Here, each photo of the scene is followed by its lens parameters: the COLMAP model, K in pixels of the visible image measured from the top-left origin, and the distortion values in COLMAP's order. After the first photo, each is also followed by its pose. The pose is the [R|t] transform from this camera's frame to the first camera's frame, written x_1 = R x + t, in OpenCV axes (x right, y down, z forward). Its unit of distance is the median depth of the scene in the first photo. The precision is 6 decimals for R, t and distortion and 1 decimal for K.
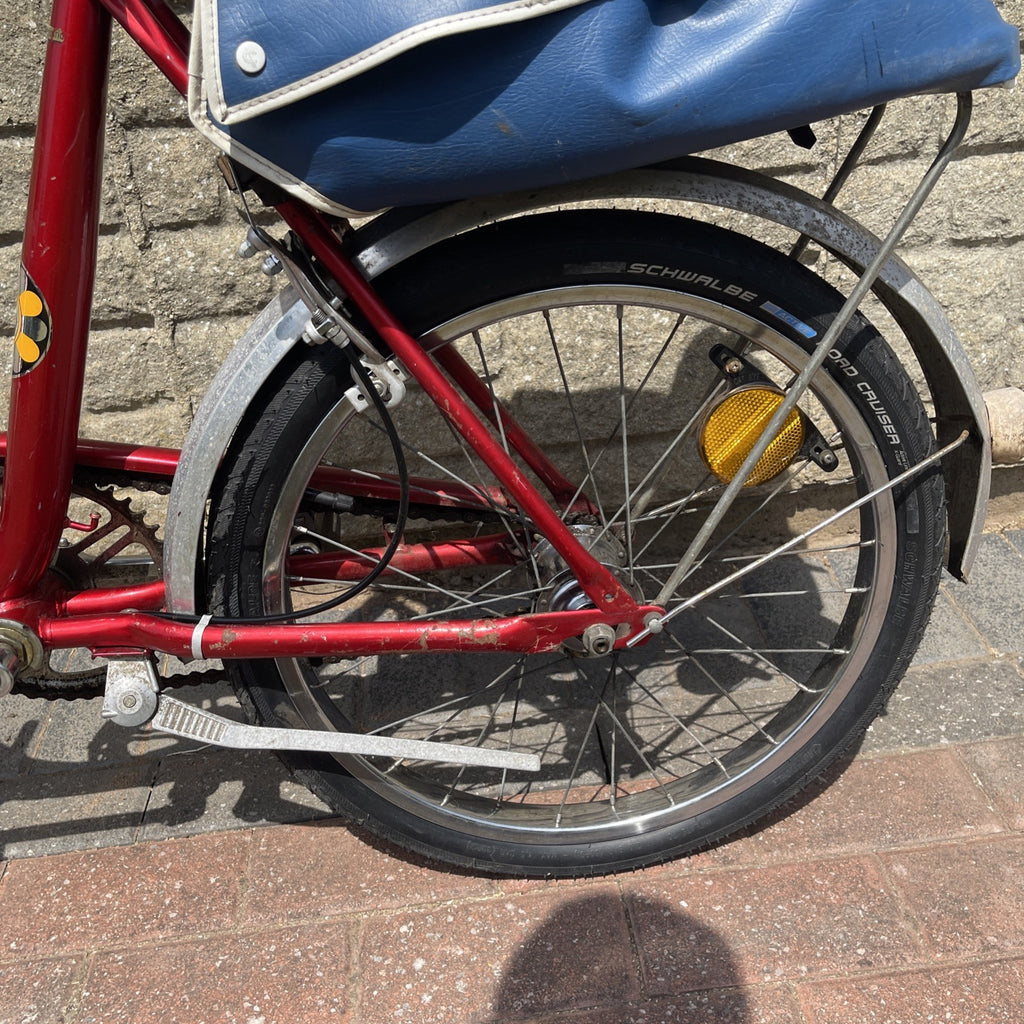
lens RADIAL K [[1045.7, 0, 528.3], [0, 1045.7, 523.1], [0, 0, 1]] dist [0.029209, 0.000000]
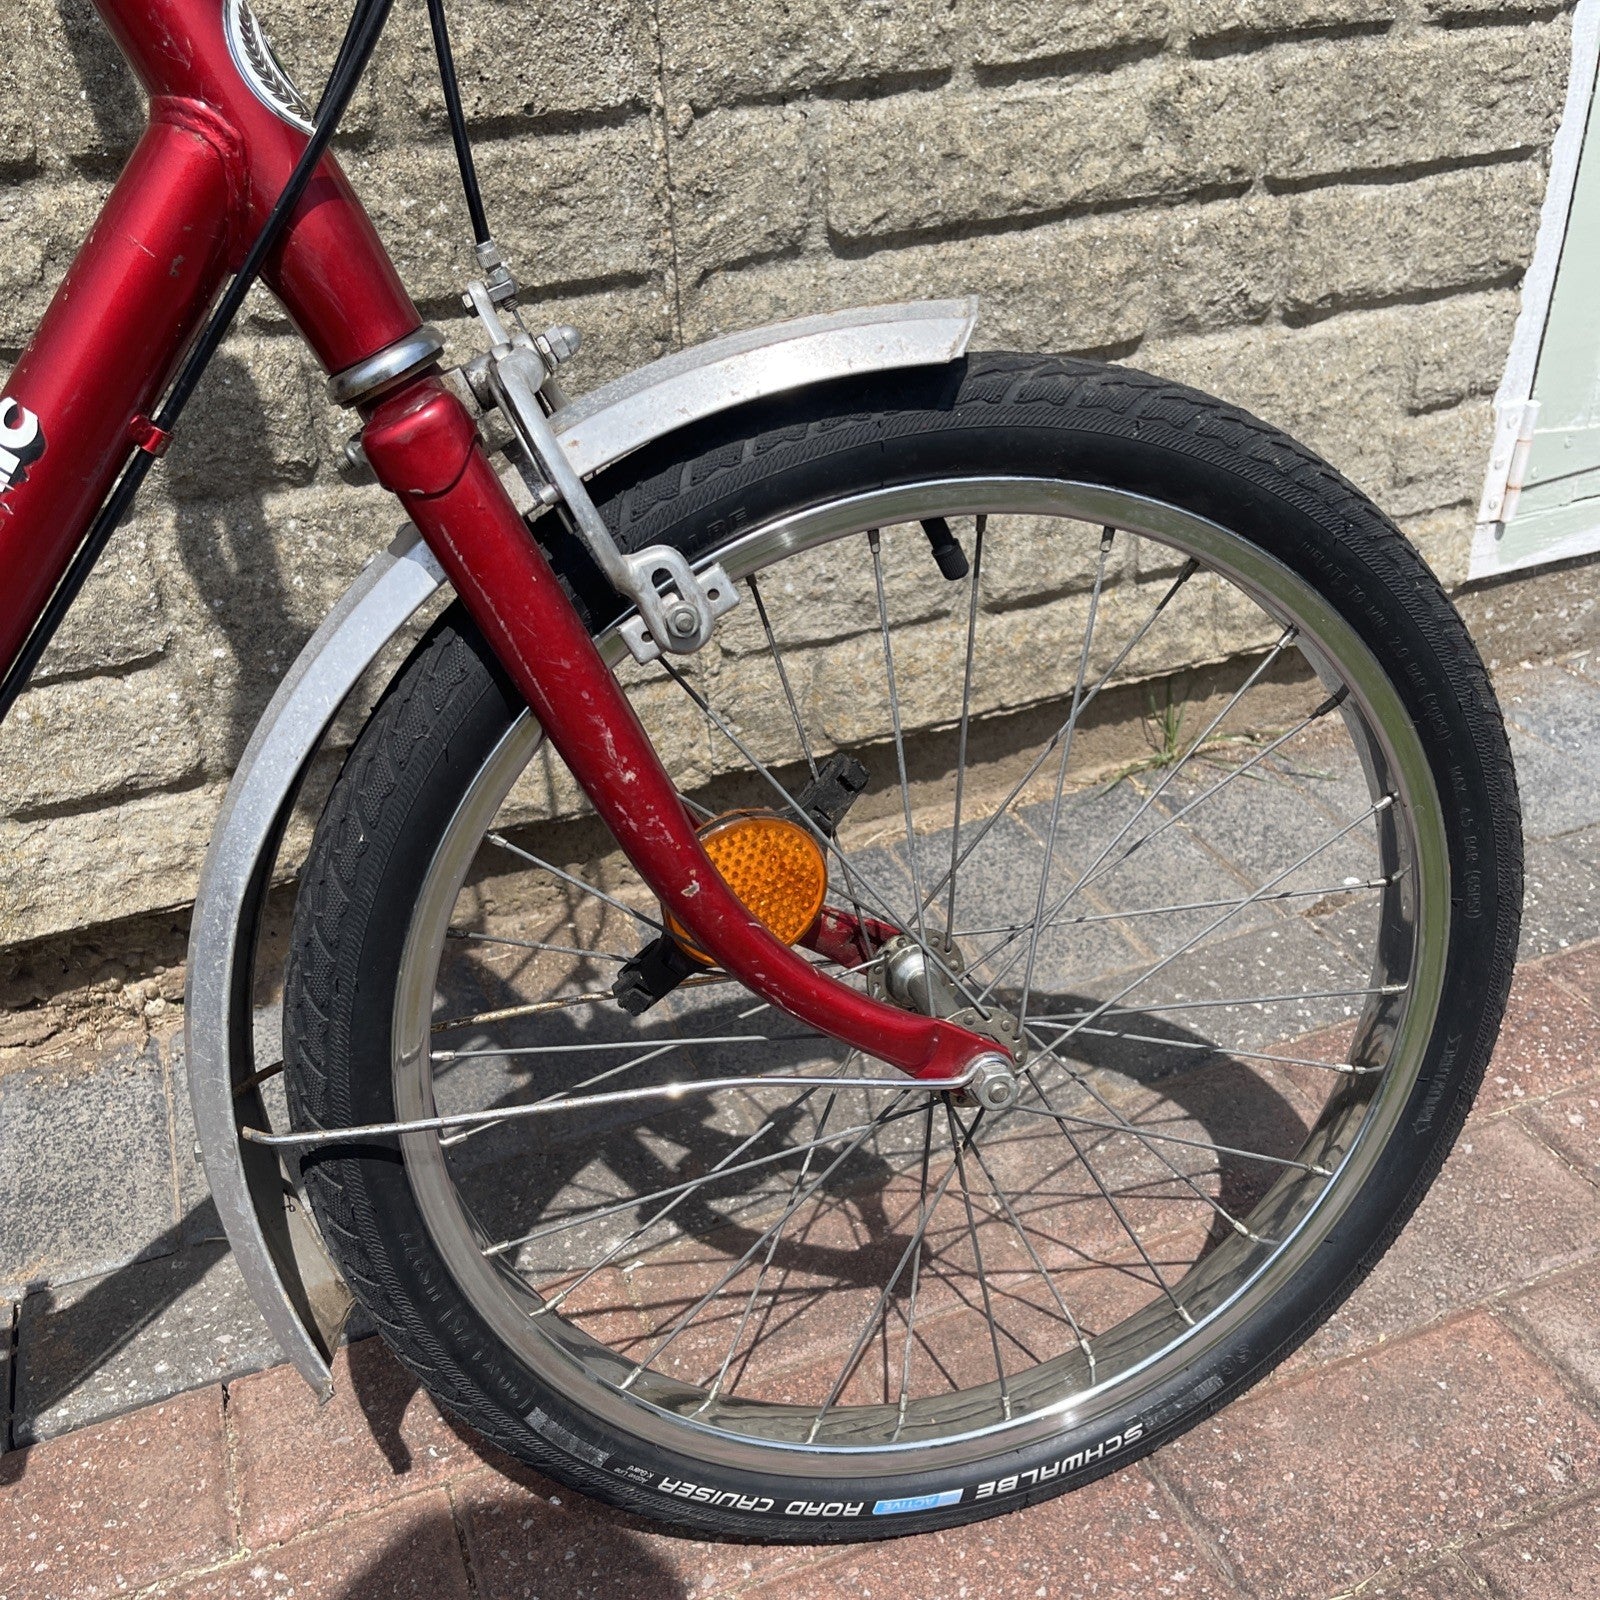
lens RADIAL K [[1633.9, 0, 797.2], [0, 1633.9, 833.3], [0, 0, 1]] dist [0.029209, 0.000000]
pose [[0.964013, -0.124018, 0.235157, 0.092327], [0.122308, 0.992251, 0.021902, -0.021159], [-0.236051, 0.007648, 0.971711, 0.034465]]
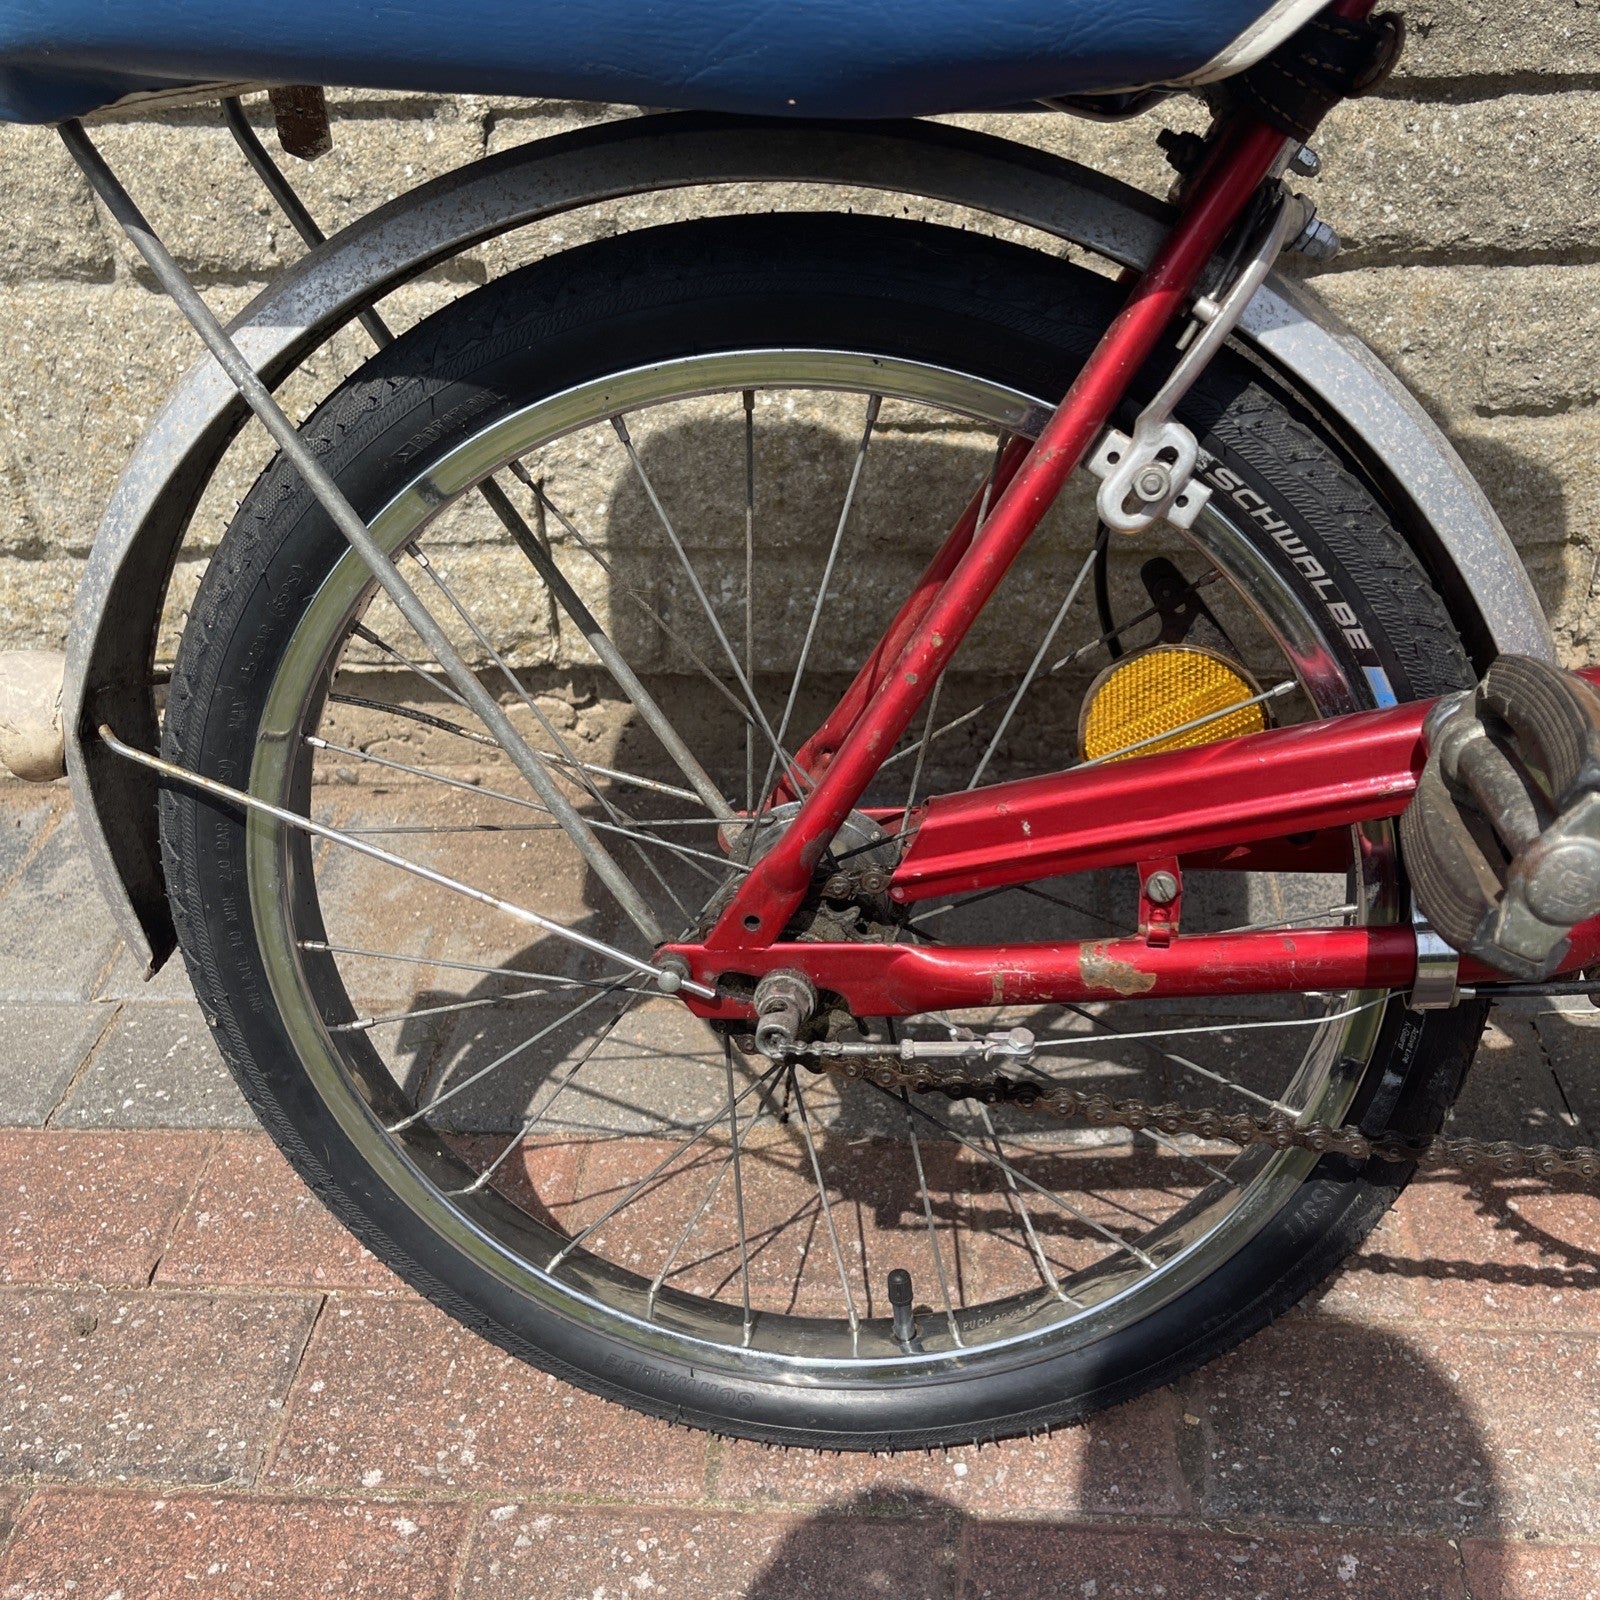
lens RADIAL K [[1633.9, 0, 820.1], [0, 1633.9, 835.6], [0, 0, 1]] dist [0.029209, 0.000000]
pose [[0.984390, 0.115435, -0.132856, -0.676402], [-0.100435, 0.988326, 0.114563, 0.061365], [0.144529, -0.099431, 0.984492, 0.037167]]
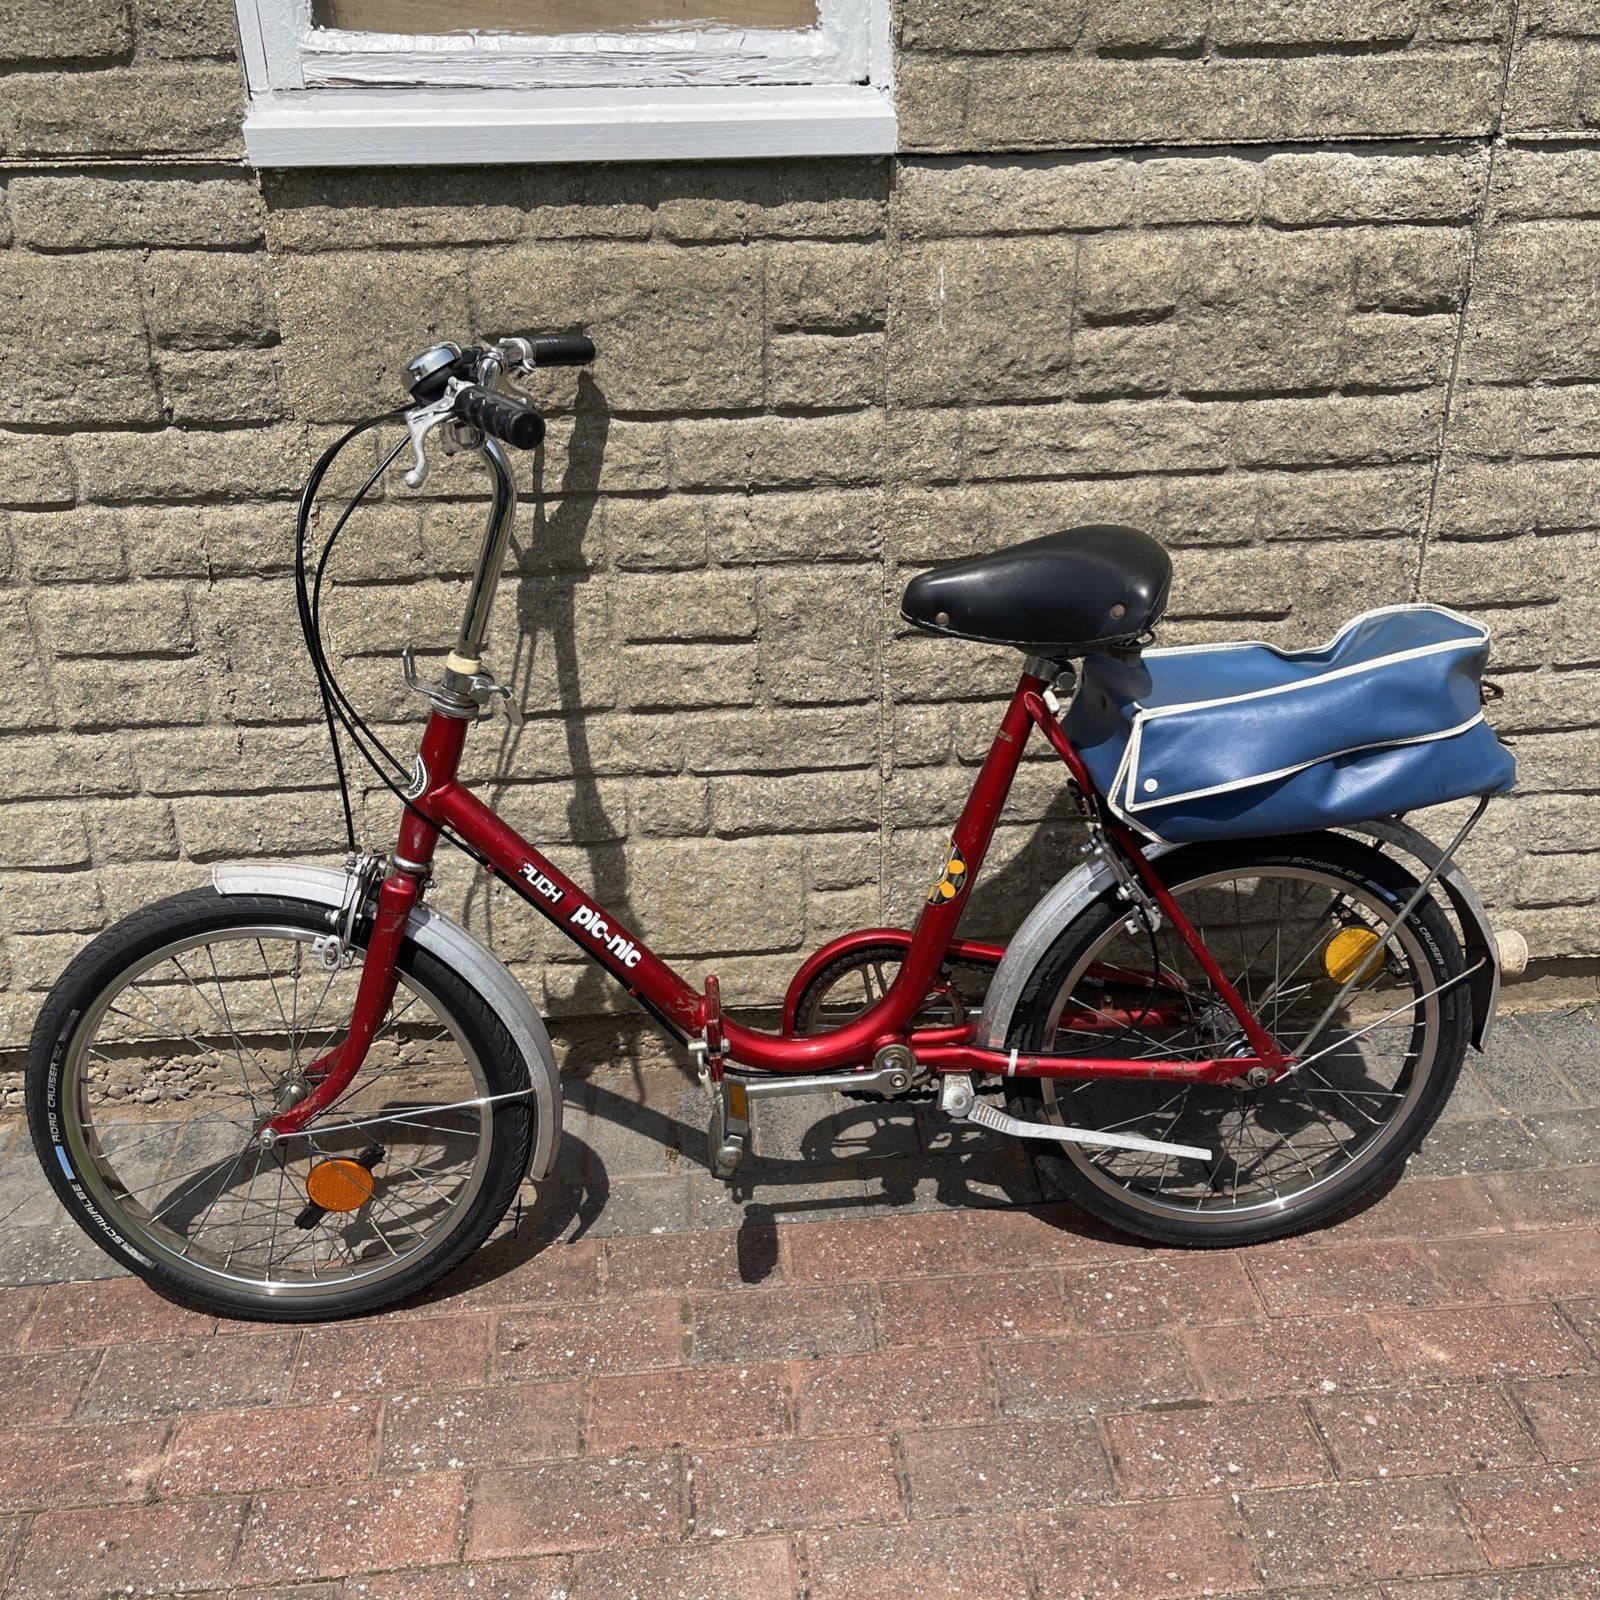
lens RADIAL K [[1633.9, 0, 815.8], [0, 1633.9, 817.9], [0, 0, 1]] dist [0.029209, 0.000000]
pose [[0.998811, 0.048111, 0.007928, -0.471773], [-0.047374, 0.995999, -0.075772, -0.045894], [-0.011542, 0.075306, 0.997094, -1.120019]]
